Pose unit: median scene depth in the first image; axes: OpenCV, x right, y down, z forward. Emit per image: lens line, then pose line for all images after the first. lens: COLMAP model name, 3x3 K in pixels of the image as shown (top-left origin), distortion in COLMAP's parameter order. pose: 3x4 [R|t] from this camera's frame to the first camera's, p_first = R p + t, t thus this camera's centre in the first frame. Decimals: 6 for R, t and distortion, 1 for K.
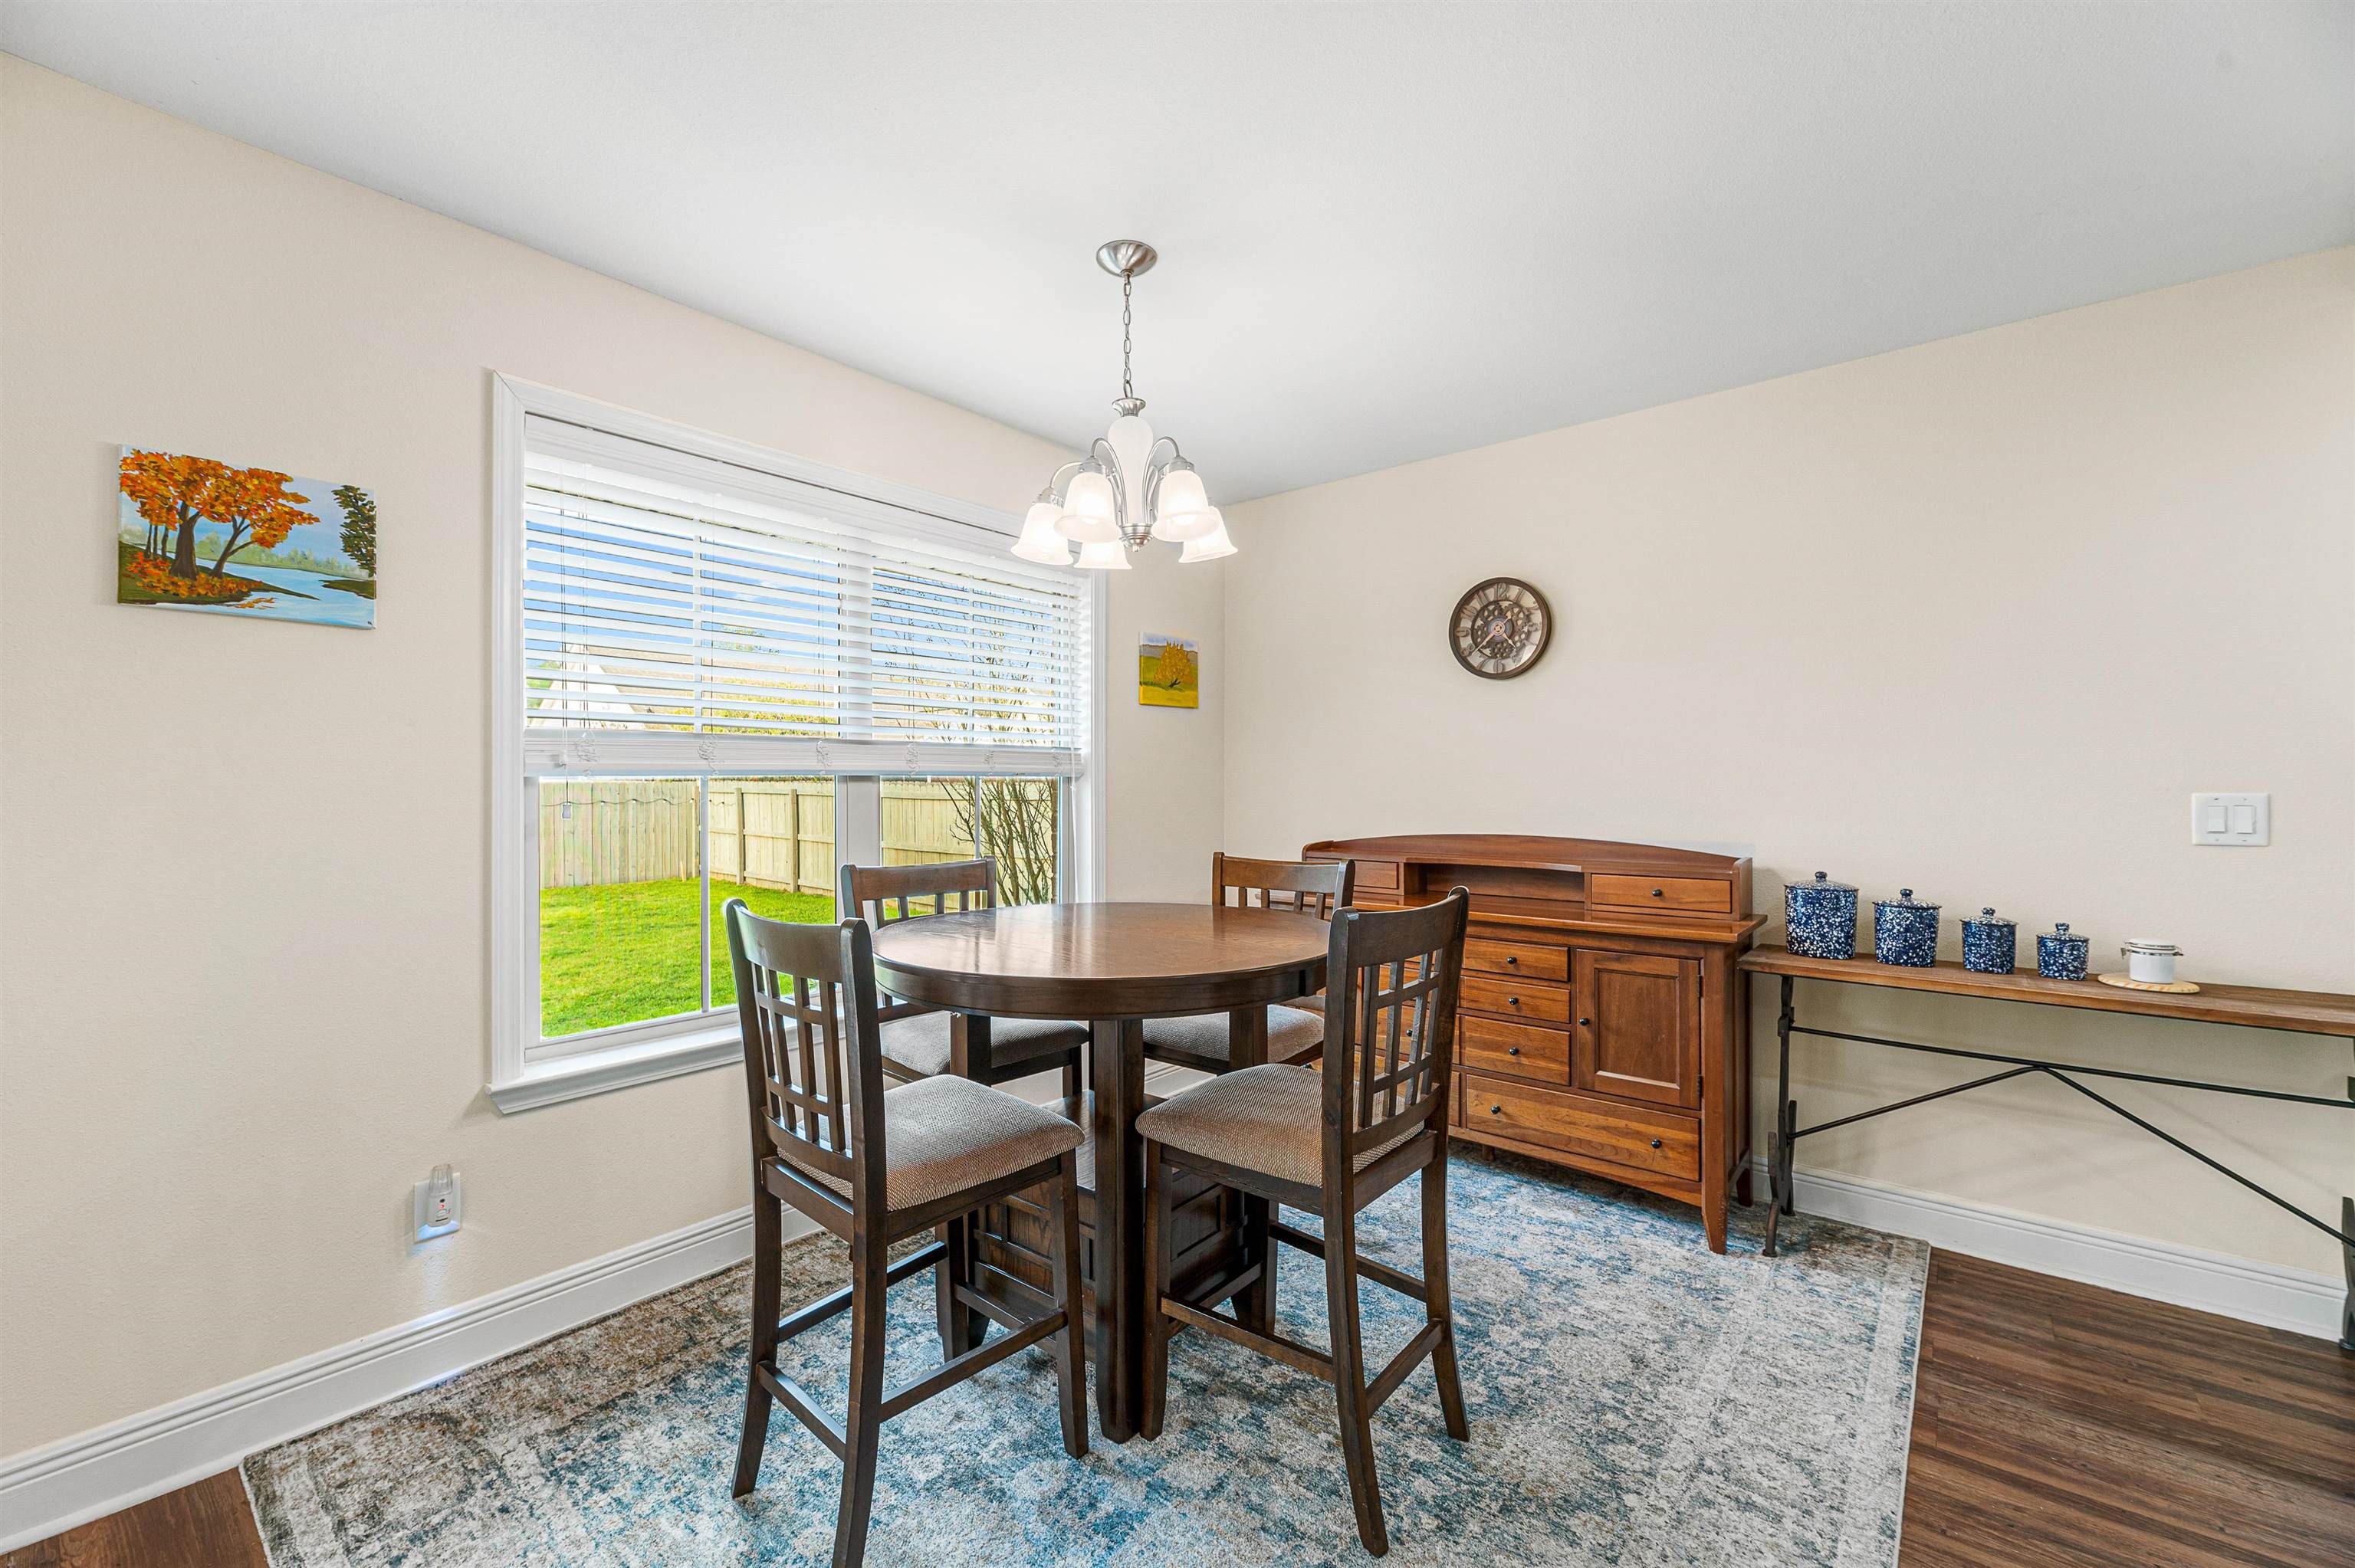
lens RADIAL K [[969.8, 0, 1180.8], [0, 969.8, 792.4], [0, 0, 1]] dist [0.000311, -0.000338]
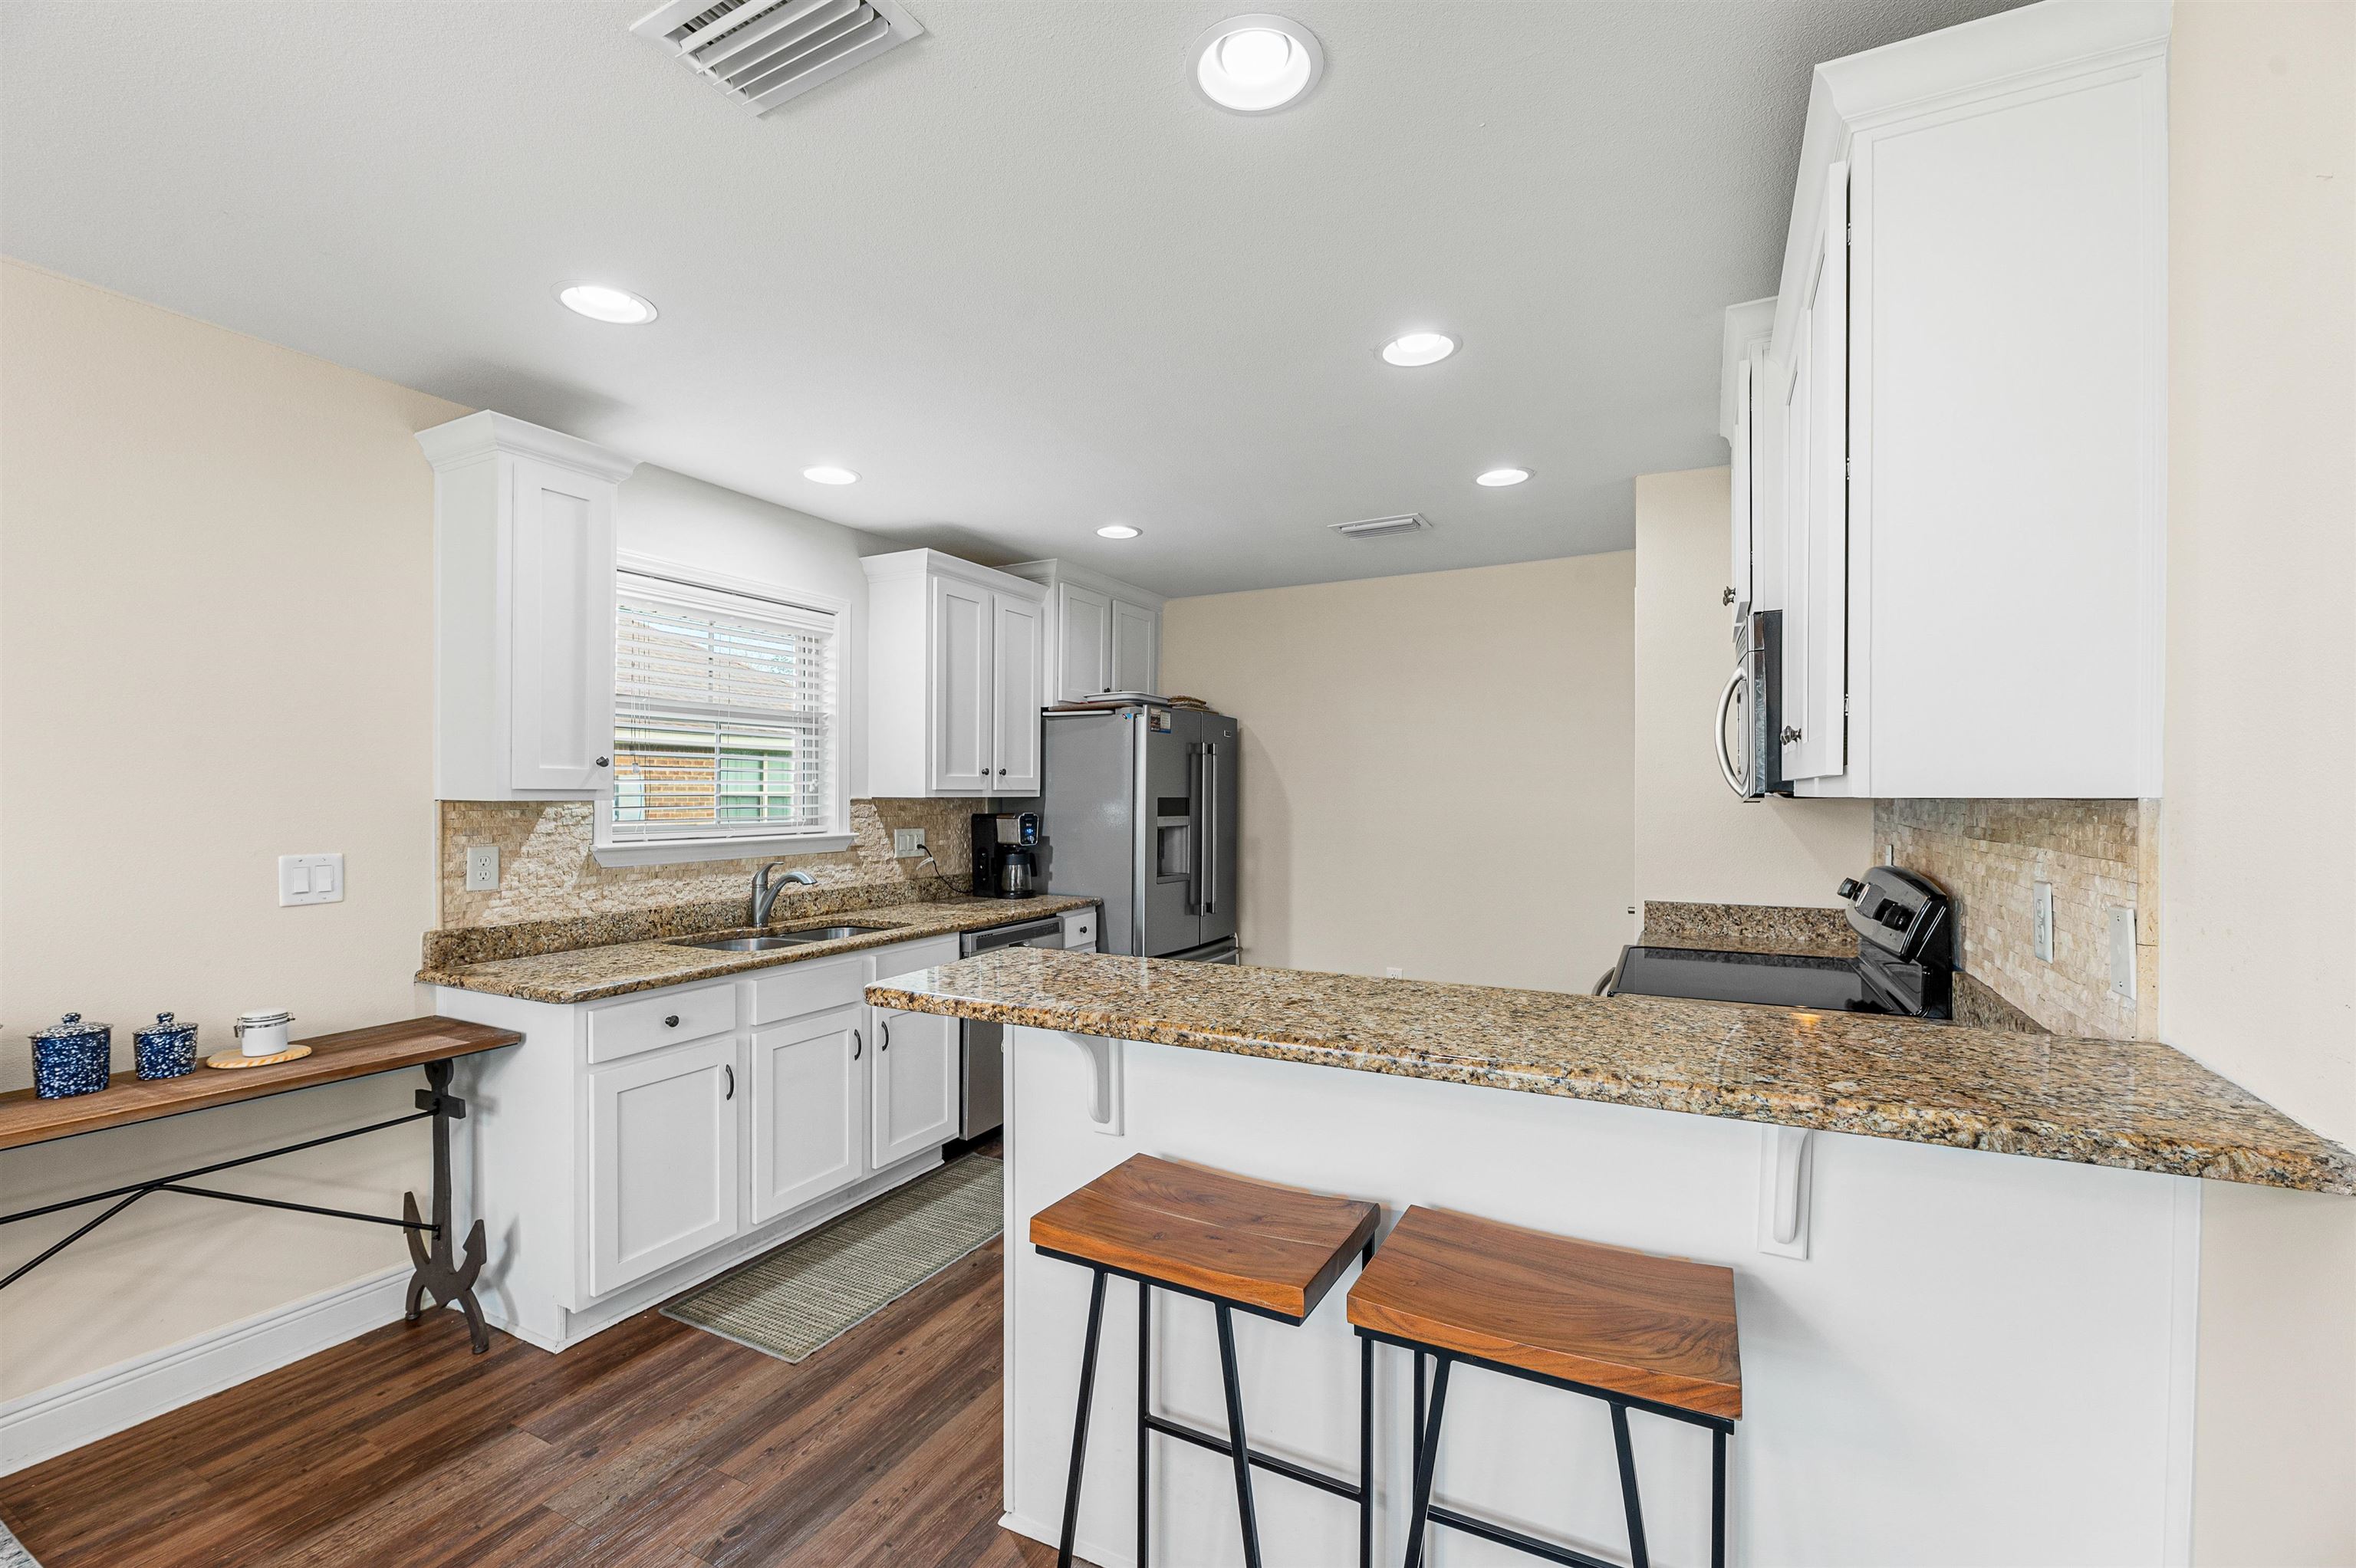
lens RADIAL K [[970.3, 0, 1168.1], [0, 970.3, 800.1], [0, 0, 1]] dist [0.000311, -0.000338]
pose [[-0.183888, -0.006978, 0.982922, -0.125093], [0.002212, 0.999969, 0.007513, -0.065728], [-0.982945, 0.003555, -0.183867, 0.285097]]
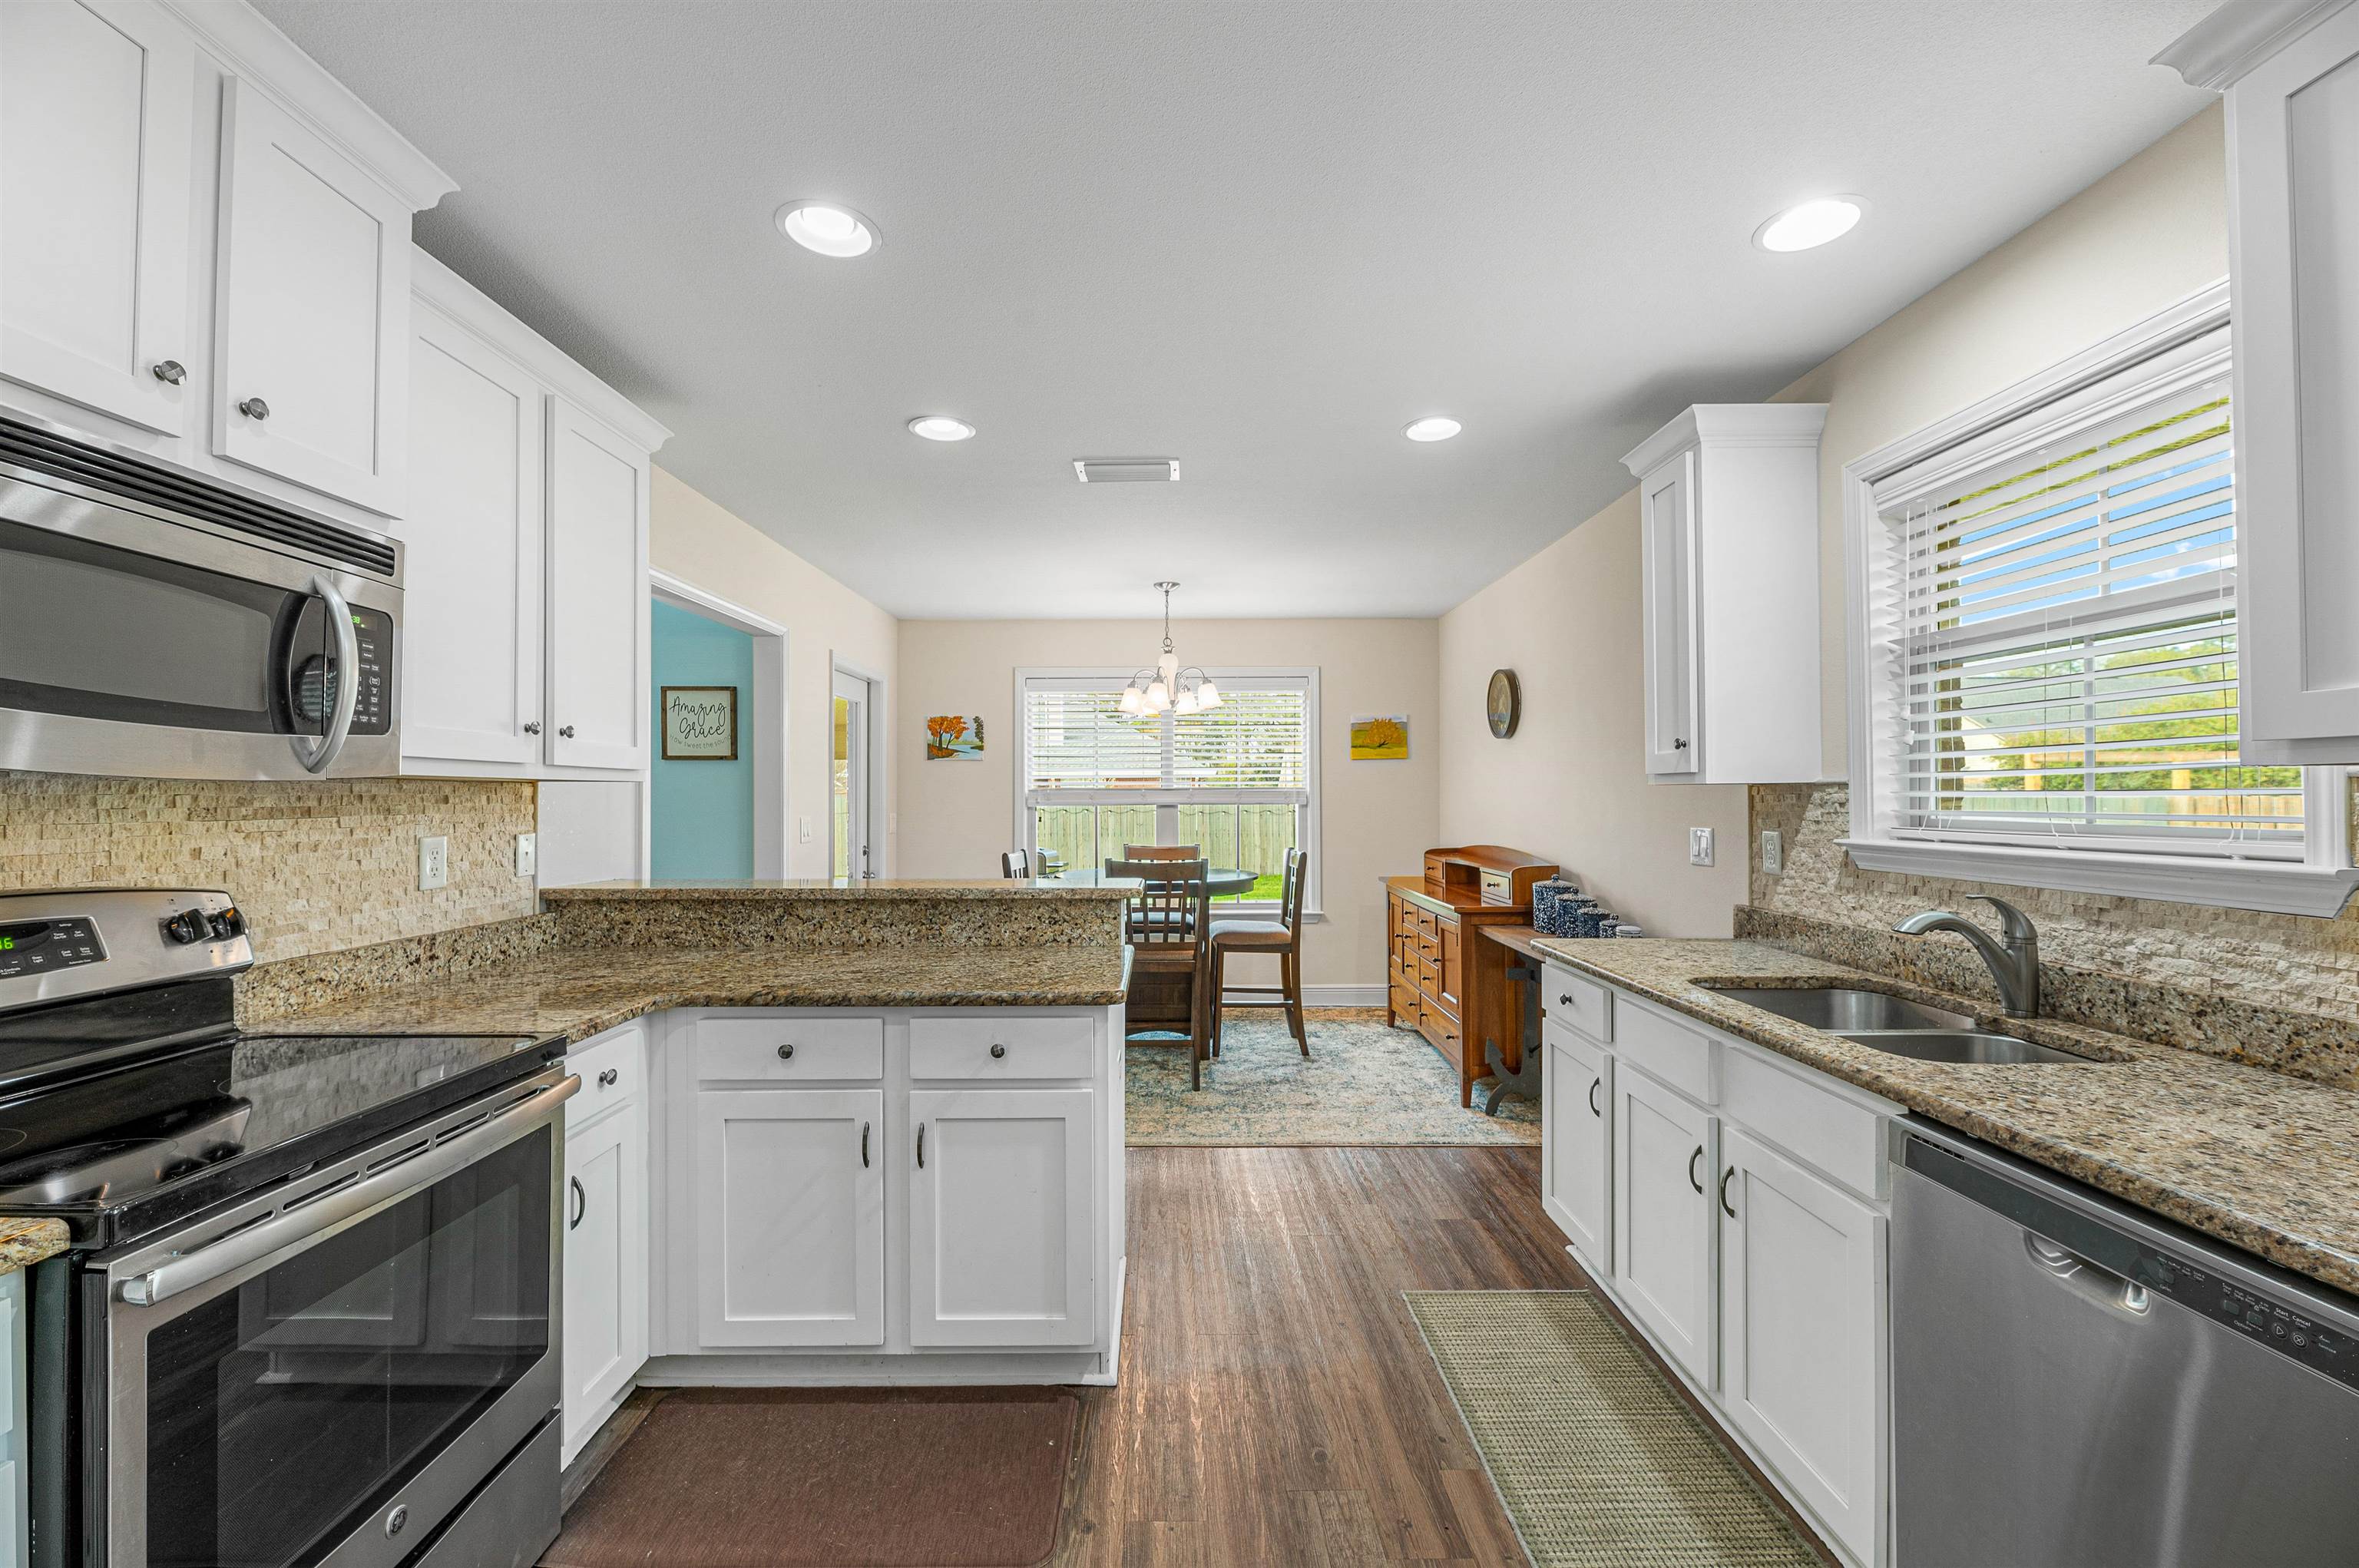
lens RADIAL K [[974.2, 0, 1173.1], [0, 974.2, 789.7], [0, 0, 1]] dist [0.000559, -0.000613]
pose [[0.640460, -0.005426, -0.767972, 1.692571], [-0.003283, 0.999947, -0.009803, -0.037820], [0.767984, 0.008799, 0.640408, -0.465270]]
